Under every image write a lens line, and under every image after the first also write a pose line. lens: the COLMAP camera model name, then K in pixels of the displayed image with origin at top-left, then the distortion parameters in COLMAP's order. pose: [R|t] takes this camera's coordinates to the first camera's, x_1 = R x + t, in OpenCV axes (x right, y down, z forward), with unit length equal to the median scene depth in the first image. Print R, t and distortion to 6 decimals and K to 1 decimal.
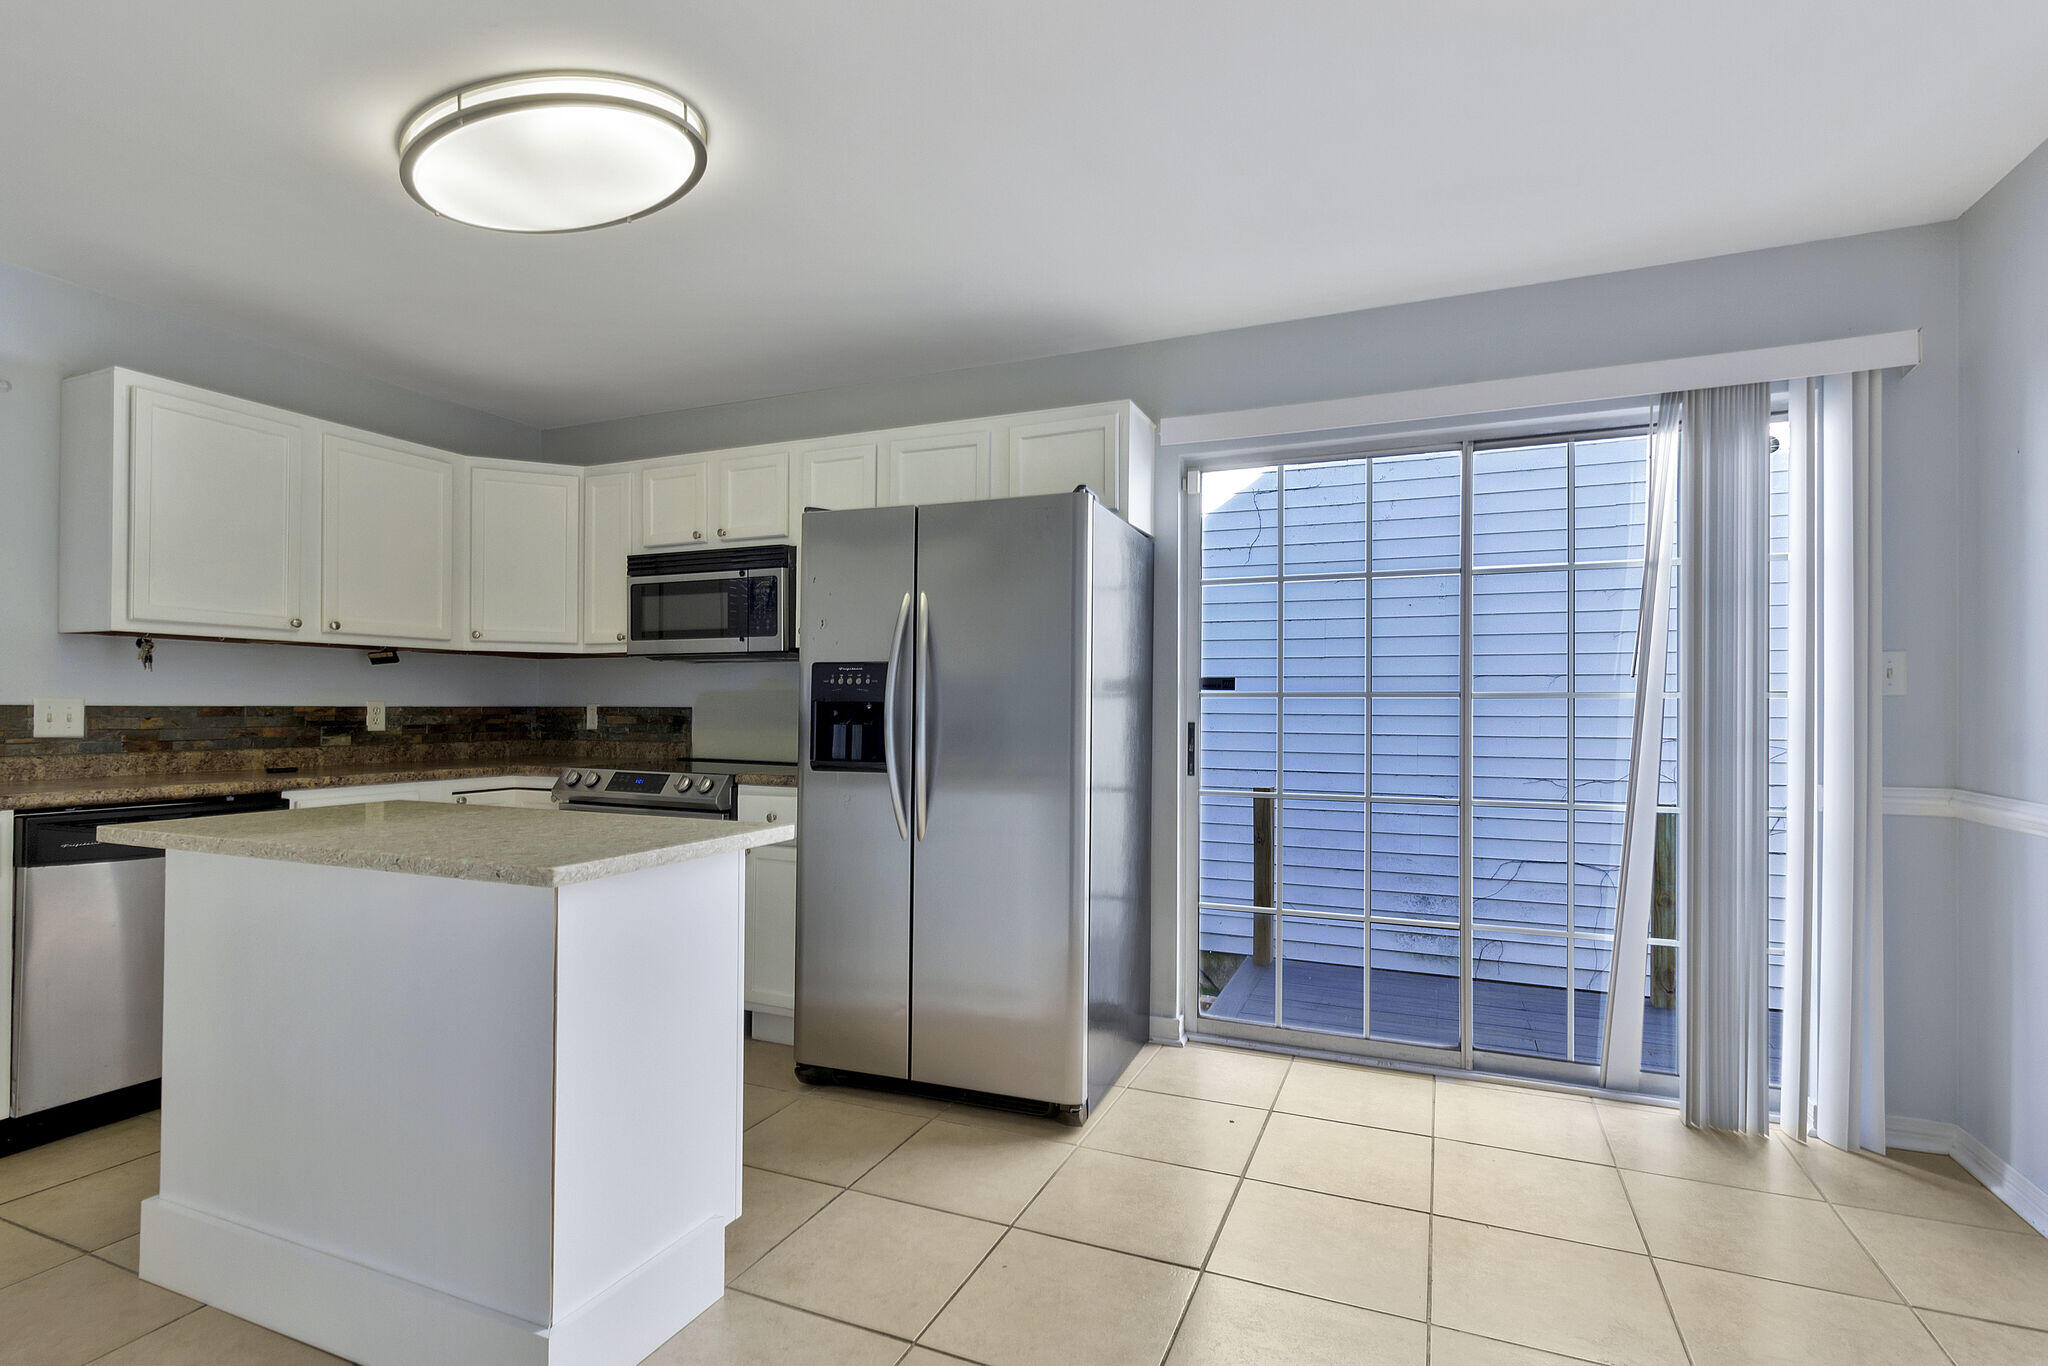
lens RADIAL K [[976.2, 0, 1024.5], [0, 976.2, 699.2], [0, 0, 1]] dist [0.005782, -0.000002]
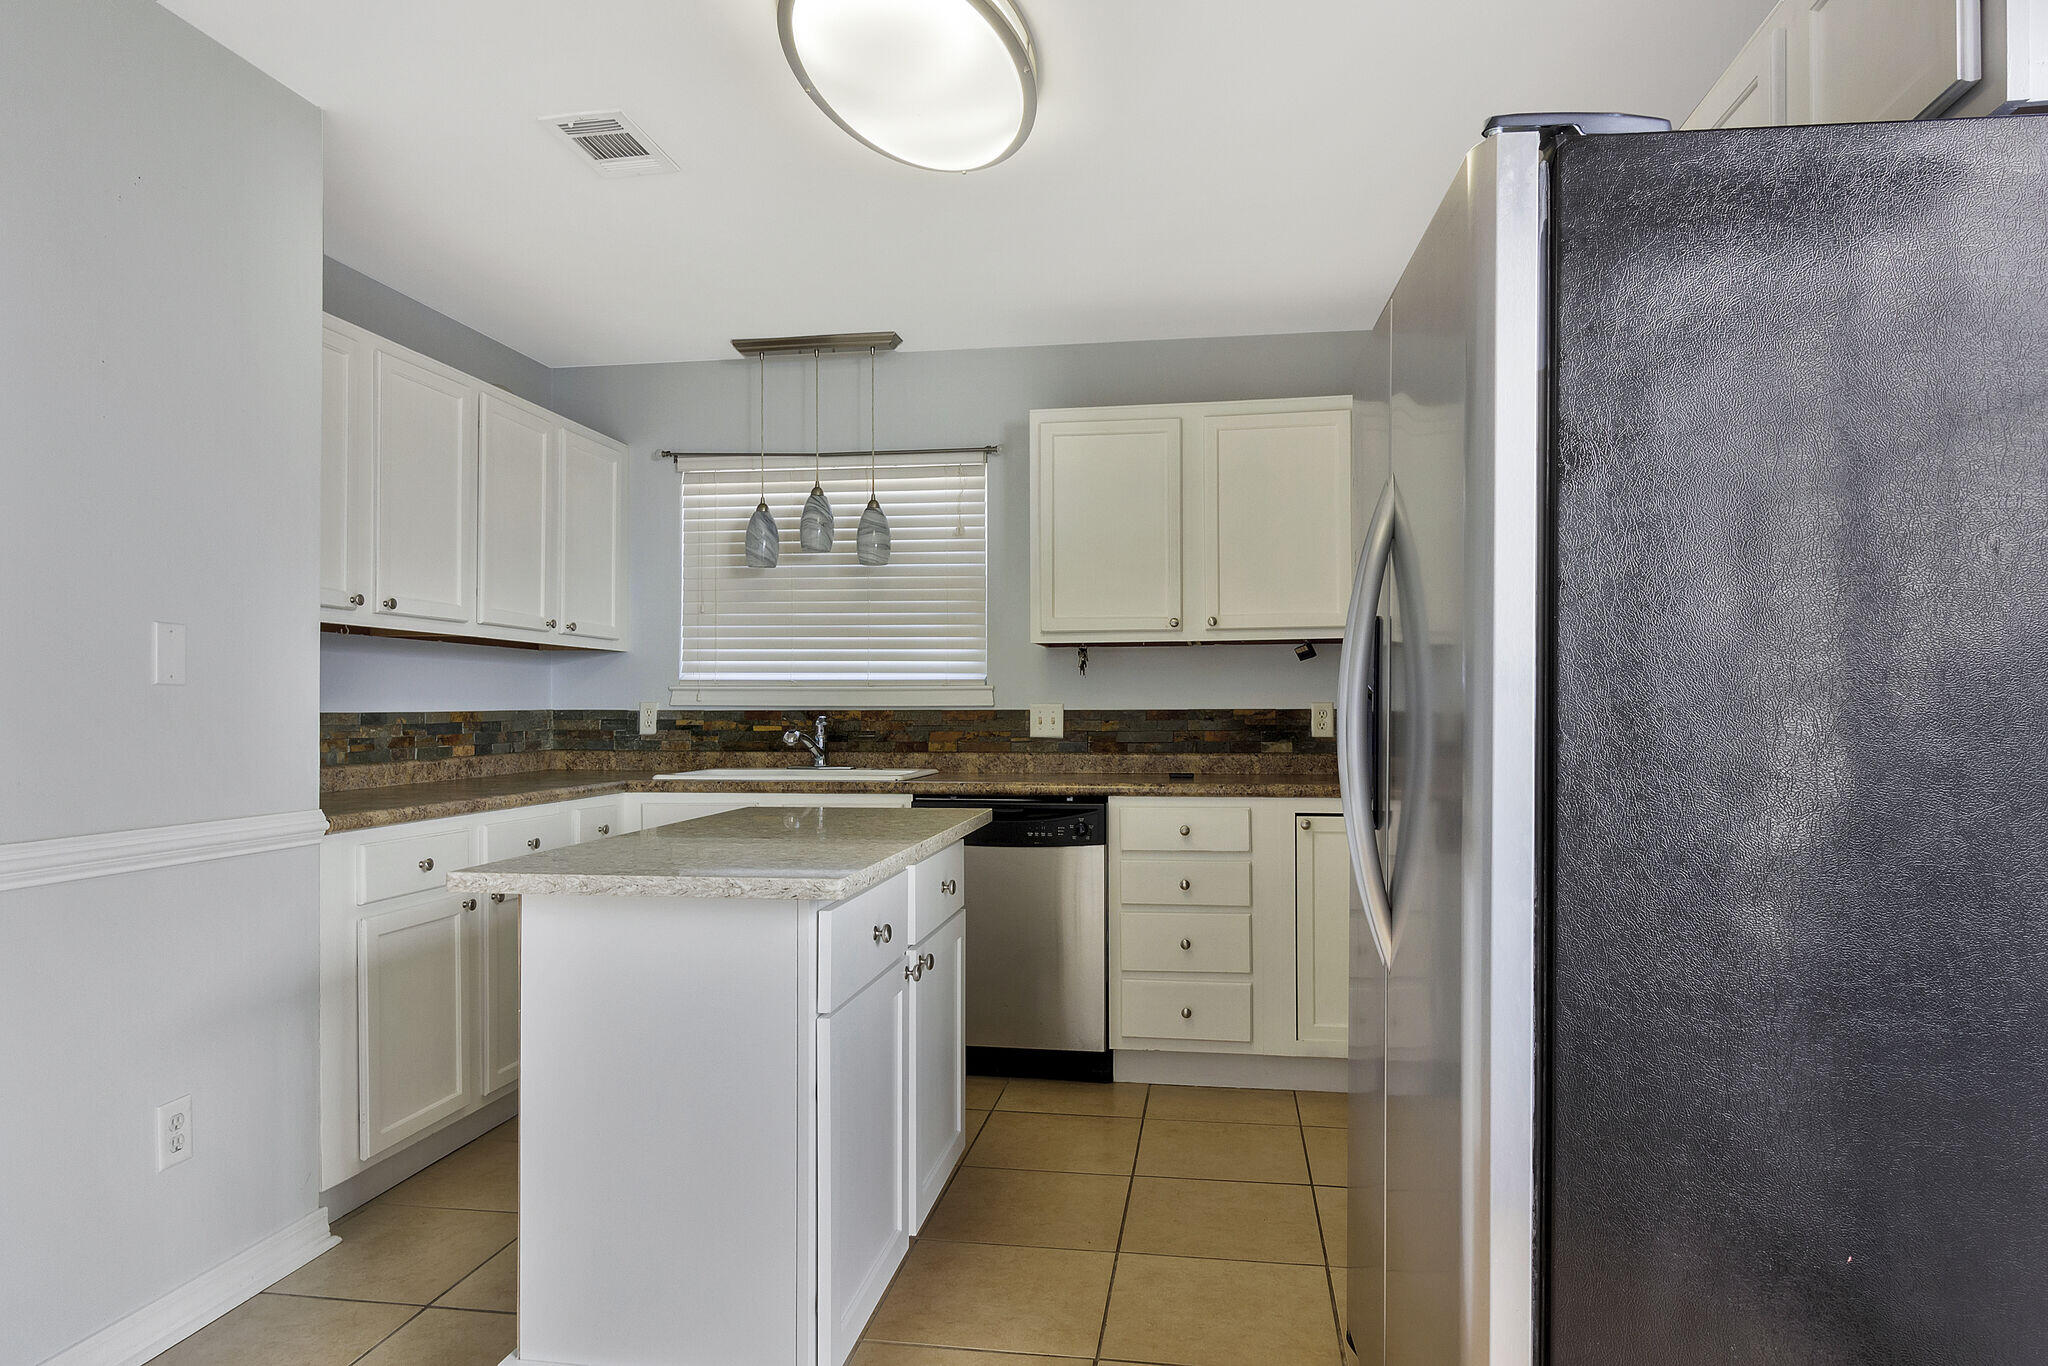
lens RADIAL K [[1274.3, 0, 1025.3], [0, 1274.3, 692.3], [0, 0, 1]] dist [-0.003683, -0.000063]
pose [[0.250376, -0.014994, -0.968033, 0.434939], [0.013606, 0.999836, -0.011967, 0.003012], [0.968053, -0.010175, 0.250539, 0.559956]]
